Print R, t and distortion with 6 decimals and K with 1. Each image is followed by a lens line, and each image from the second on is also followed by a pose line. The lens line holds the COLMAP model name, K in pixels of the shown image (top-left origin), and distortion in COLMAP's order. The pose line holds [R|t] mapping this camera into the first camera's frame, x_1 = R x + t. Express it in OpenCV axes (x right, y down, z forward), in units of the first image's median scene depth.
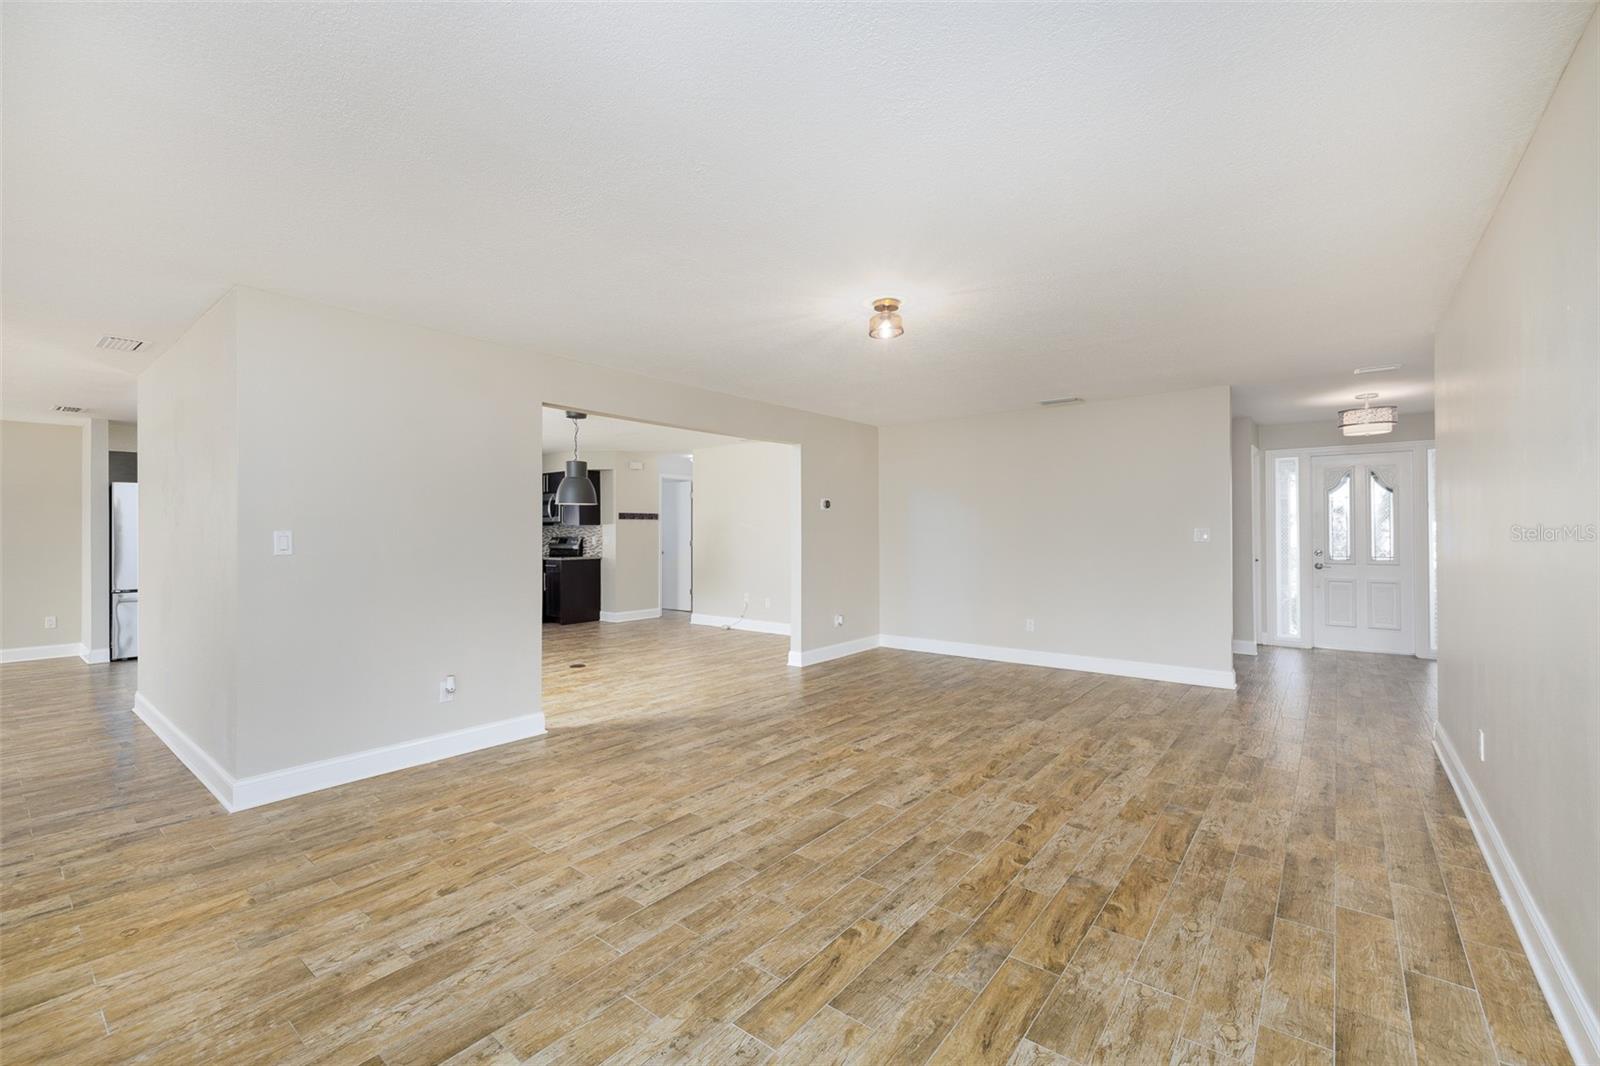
lens RADIAL K [[676.9, 0, 789.1], [0, 676.9, 520.6], [0, 0, 1]] dist [-0.000290, -0.000101]
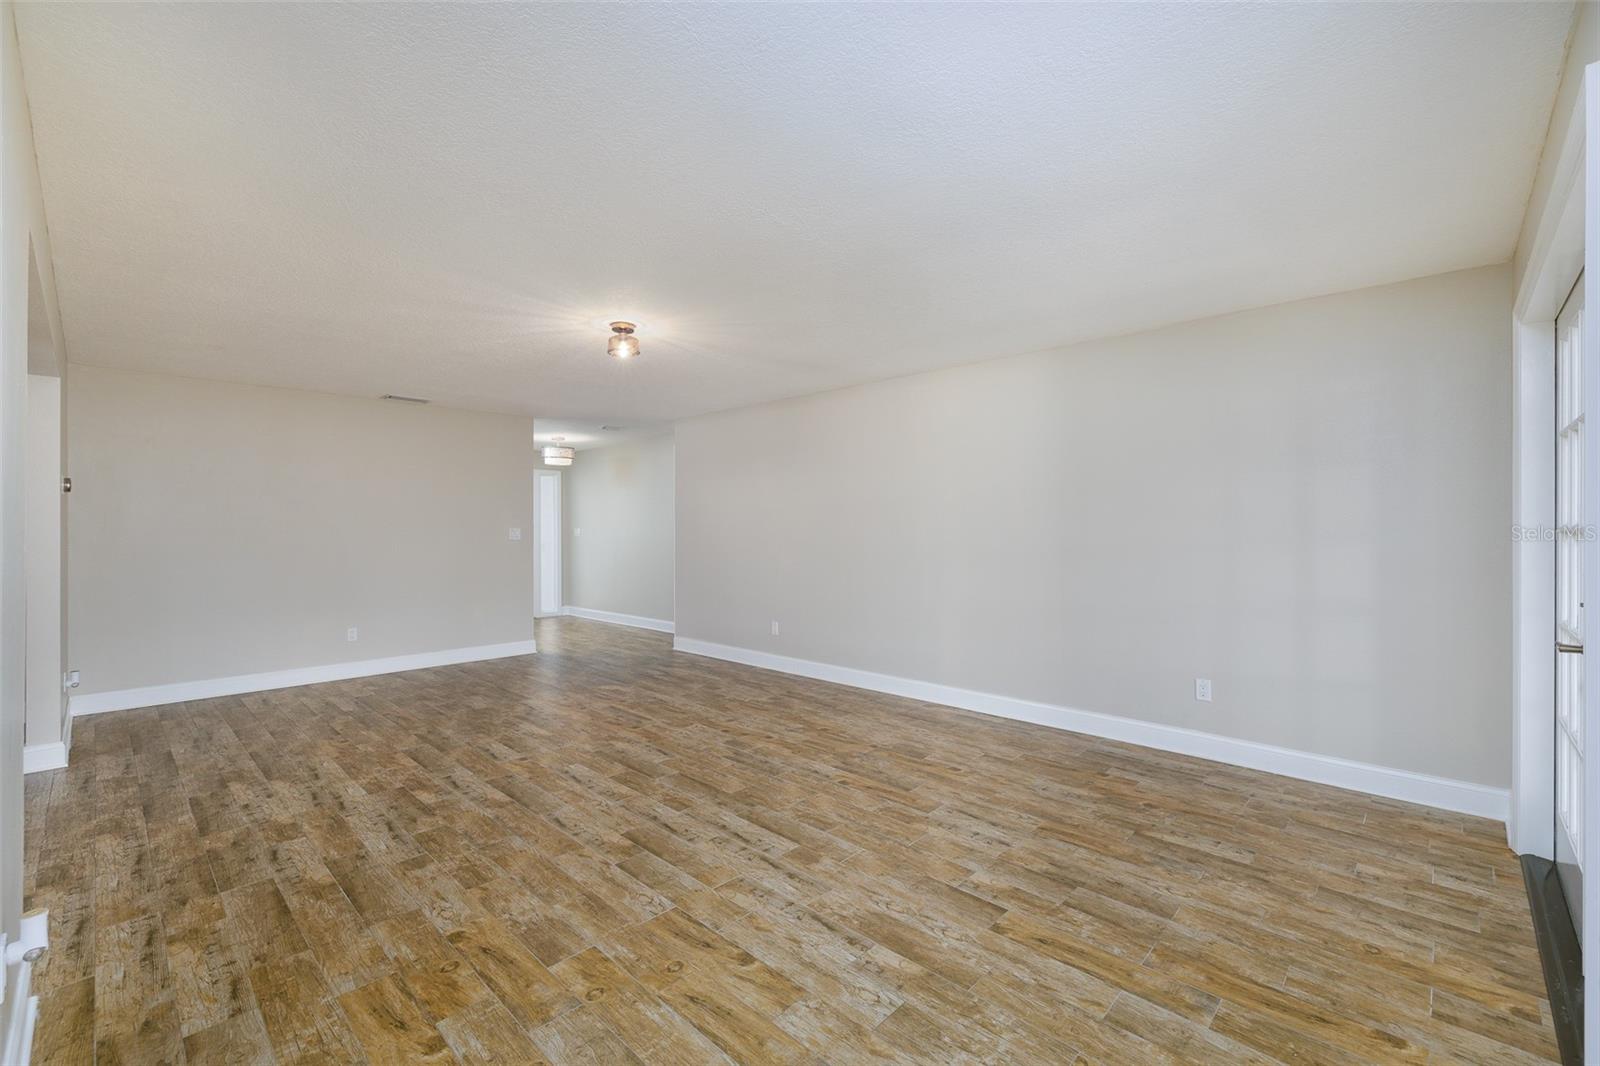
lens RADIAL K [[676.9, 0, 797.6], [0, 676.9, 531.5], [0, 0, 1]] dist [-0.000290, -0.000101]
pose [[0.079880, -0.000023, 0.996804, -0.927560], [-0.014192, 0.999899, 0.001160, 0.011230], [-0.996703, -0.014239, 0.079872, 0.608265]]
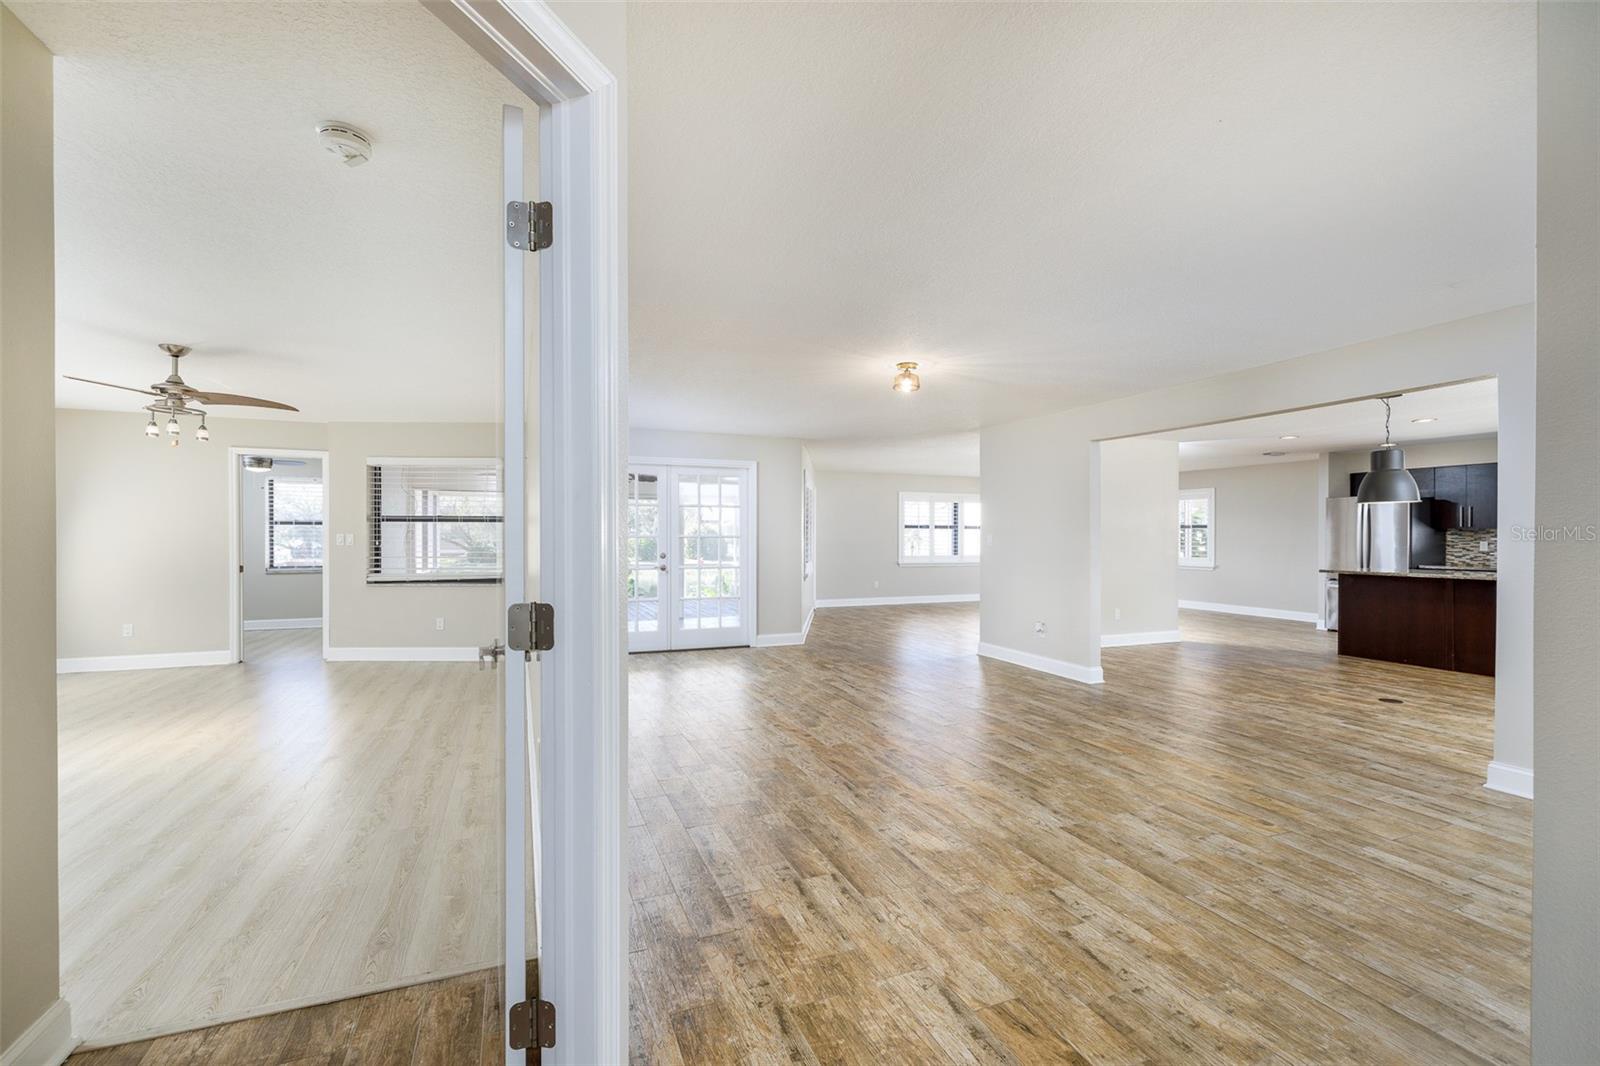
lens RADIAL K [[676.9, 0, 797.5], [0, 676.9, 542.8], [0, 0, 1]] dist [-0.000290, -0.000101]
pose [[-0.480198, 0.013521, -0.877056, 1.385319], [0.015492, 0.999856, 0.006932, 0.013653], [0.877023, -0.010259, -0.480338, 1.417876]]
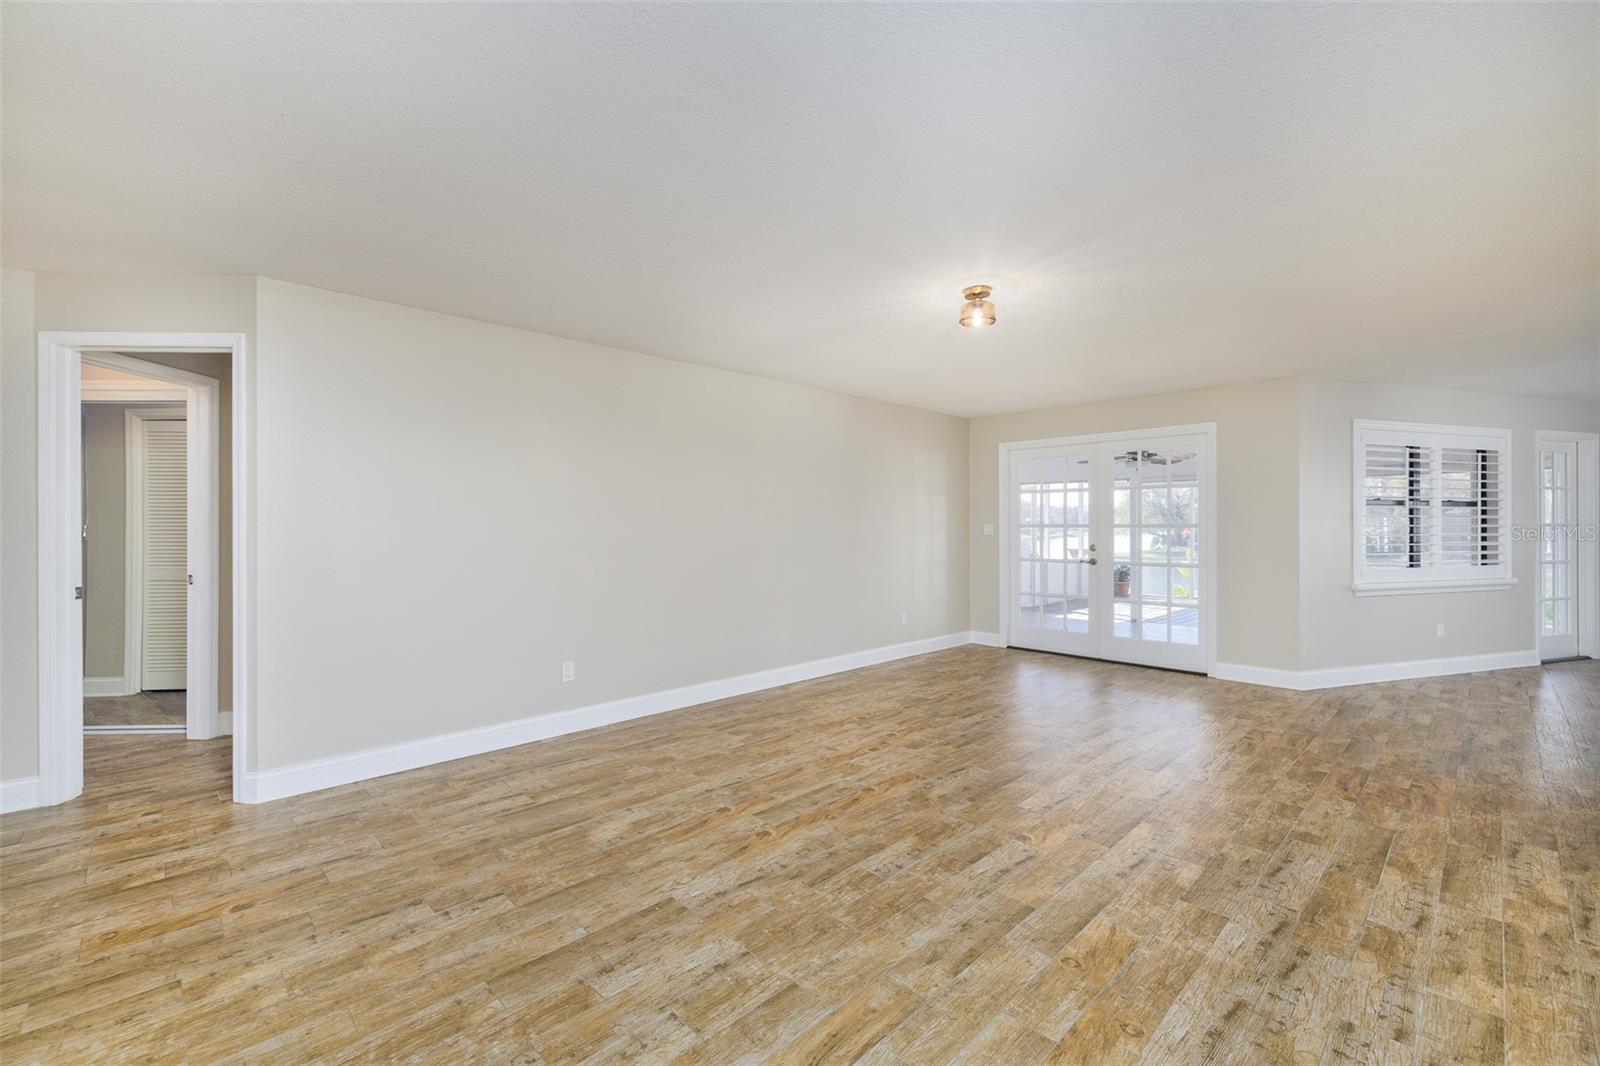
lens RADIAL K [[676.9, 0, 797.1], [0, 676.9, 526.6], [0, 0, 1]] dist [-0.000290, -0.000101]
pose [[-0.993492, 0.006102, 0.113741, 0.284748], [0.004401, 0.999875, -0.015202, 0.031295], [-0.113820, -0.014602, -0.993394, 1.942592]]
